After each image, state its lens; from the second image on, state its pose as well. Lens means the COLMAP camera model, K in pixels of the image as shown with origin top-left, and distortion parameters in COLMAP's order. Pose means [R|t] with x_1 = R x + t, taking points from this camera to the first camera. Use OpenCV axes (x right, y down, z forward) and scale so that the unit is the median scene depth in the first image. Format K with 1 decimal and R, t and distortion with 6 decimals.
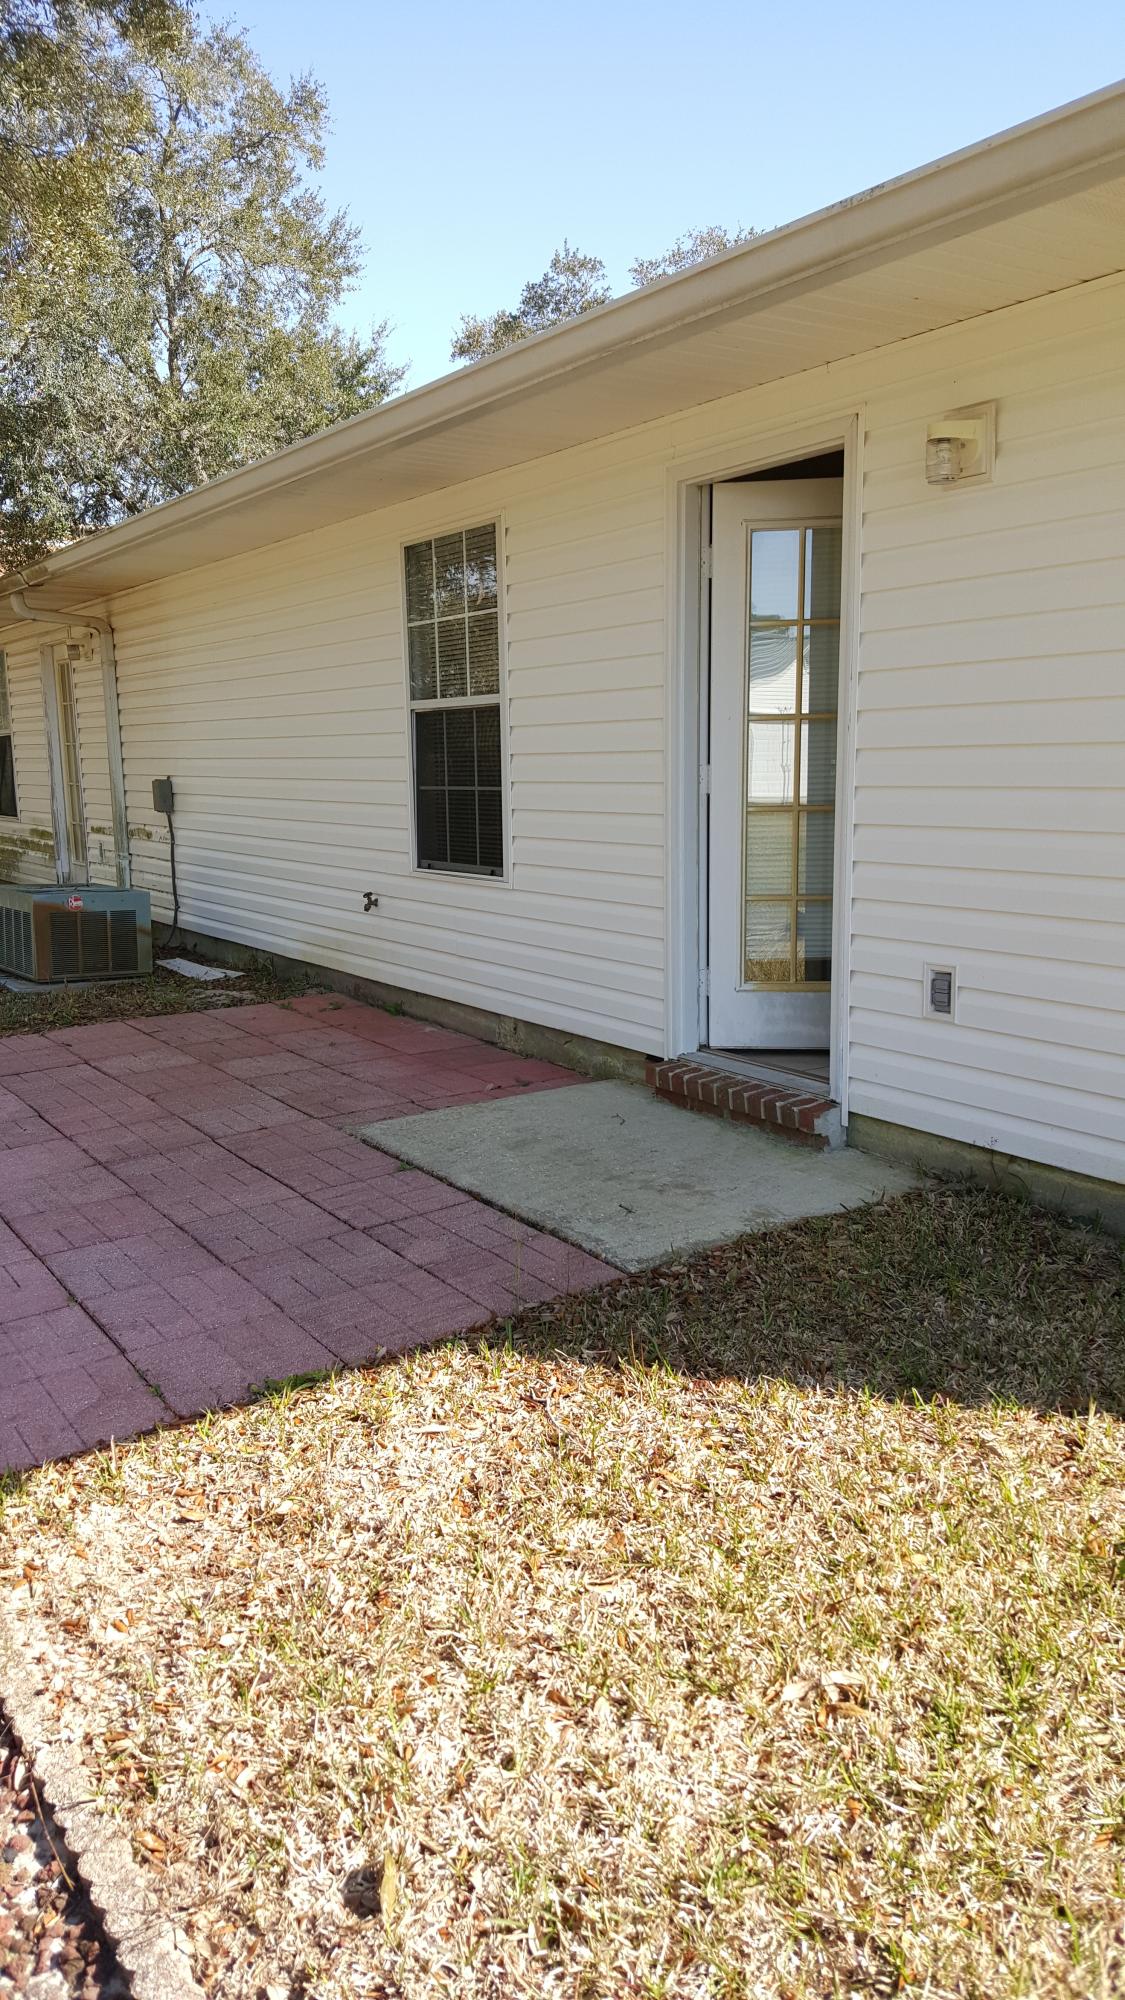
lens RADIAL K [[1489.0, 0, 533.0], [0, 1489.0, 946.6], [0, 0, 1]] dist [0.172265, -0.337519]
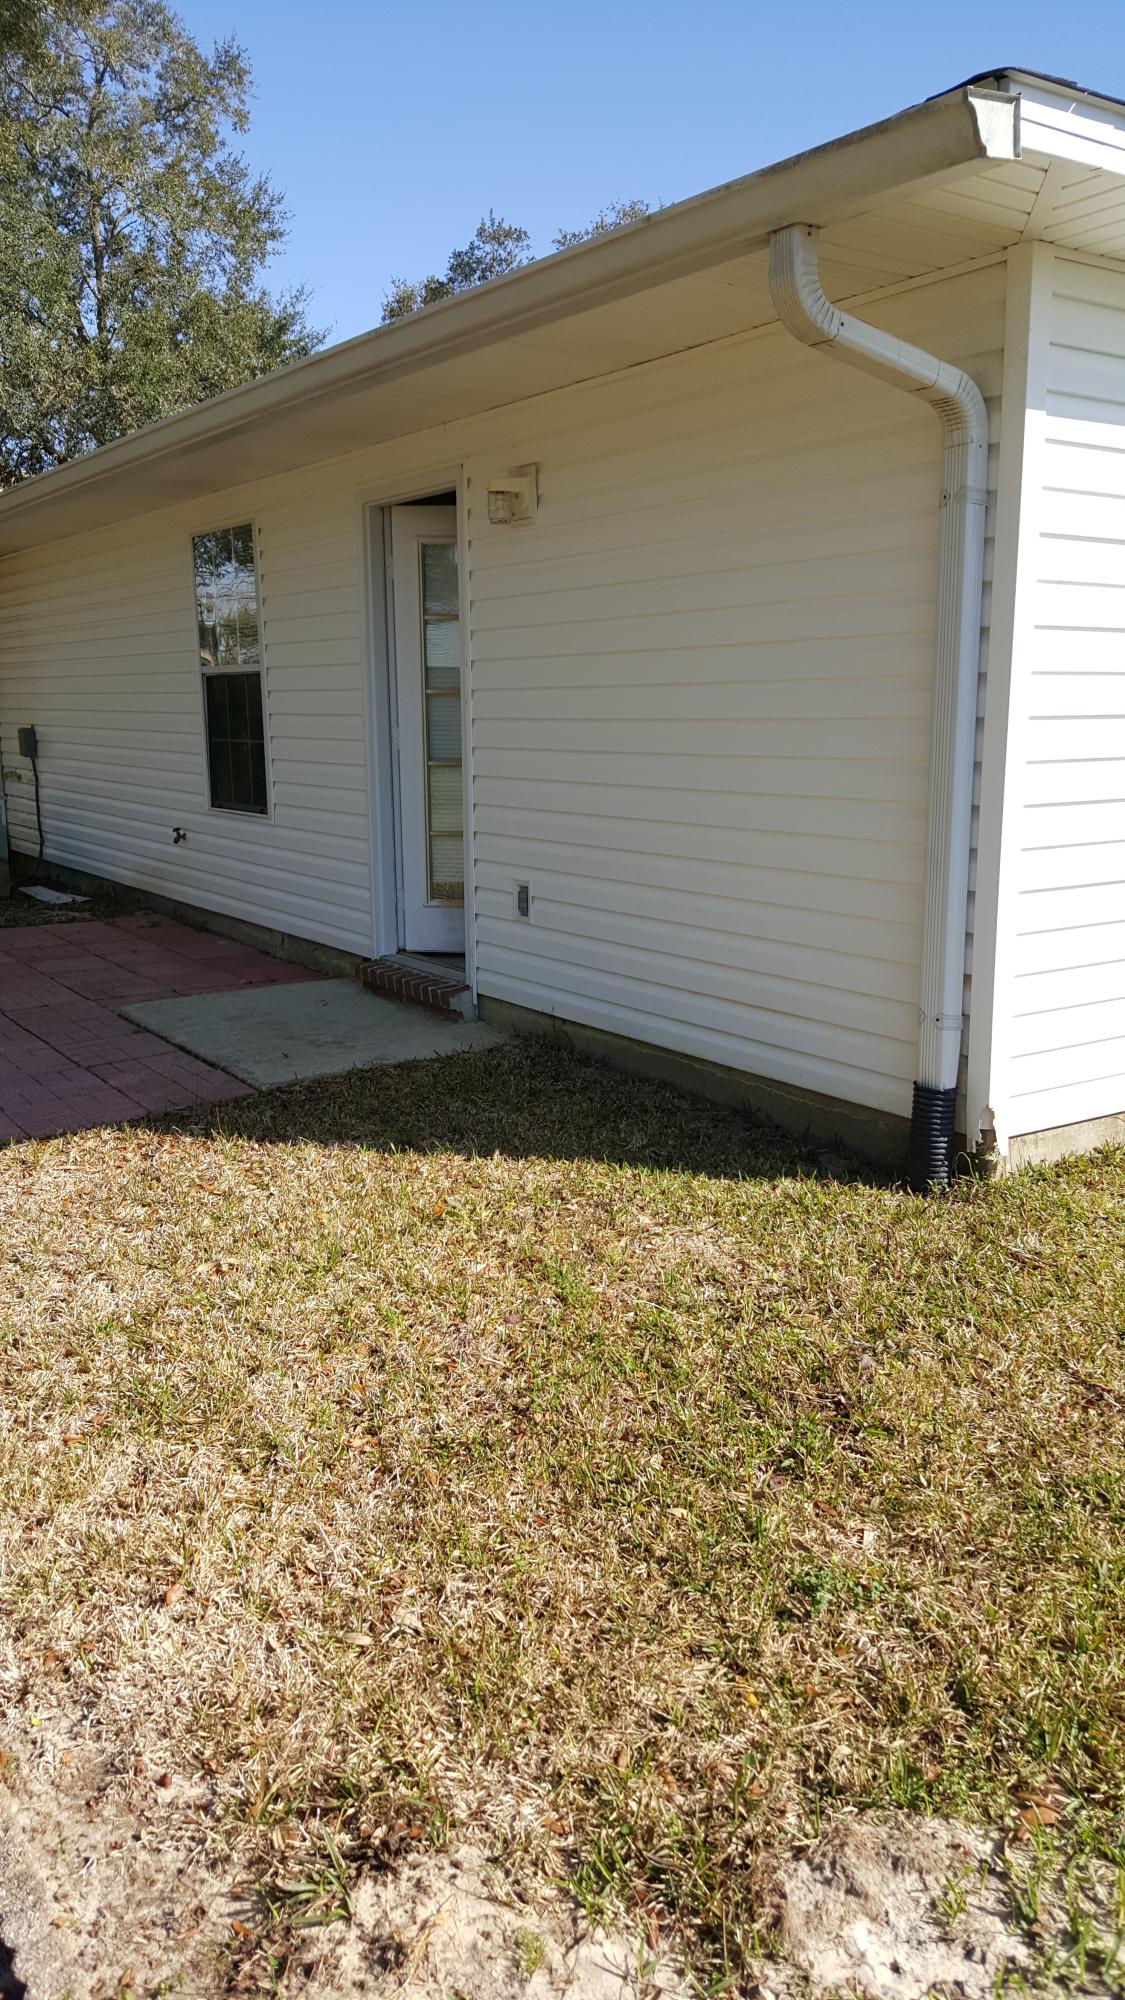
lens RADIAL K [[1473.5, 0, 543.6], [0, 1473.5, 997.6], [0, 0, 1]] dist [0.113270, -0.181613]
pose [[0.999272, 0.017600, 0.033835, 0.151744], [-0.019630, 0.997968, 0.060610, 0.022427], [-0.032700, -0.061230, 0.997588, -0.207754]]
